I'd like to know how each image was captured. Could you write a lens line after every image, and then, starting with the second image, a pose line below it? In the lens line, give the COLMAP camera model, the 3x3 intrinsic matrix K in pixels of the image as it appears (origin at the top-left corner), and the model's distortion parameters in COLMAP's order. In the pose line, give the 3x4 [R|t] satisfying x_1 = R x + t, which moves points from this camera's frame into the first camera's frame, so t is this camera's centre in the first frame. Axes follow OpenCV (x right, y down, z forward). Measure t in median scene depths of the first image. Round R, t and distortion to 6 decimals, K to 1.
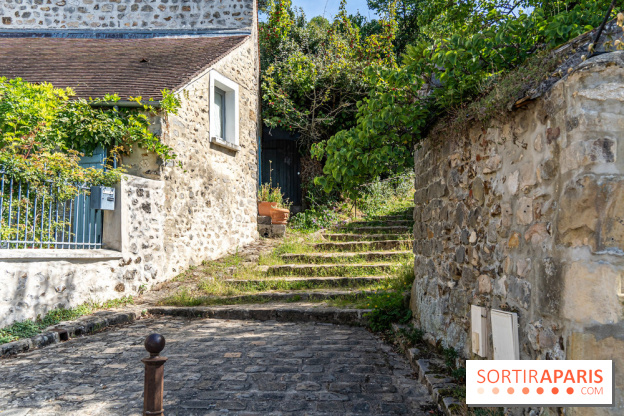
lens RADIAL K [[486.5, 0, 311.9], [0, 486.5, 208.6], [0, 0, 1]] dist [0.005954, 0.007000]
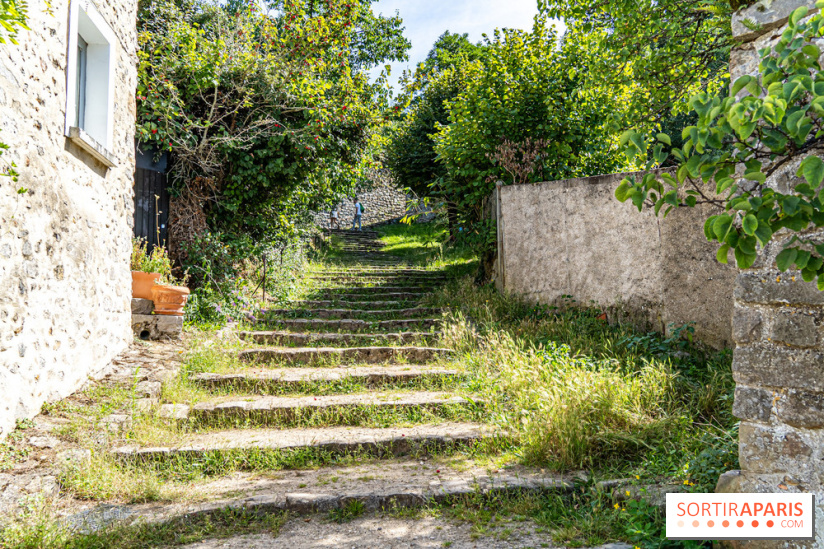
lens RADIAL K [[642.4, 0, 412.1], [0, 642.4, 274.4], [0, 0, 1]] dist [0.005954, 0.007000]
pose [[0.911403, 0.047469, 0.408768, -0.141744], [-0.038916, 0.998815, -0.029221, -0.002713], [-0.409671, 0.010724, 0.912170, 0.294223]]
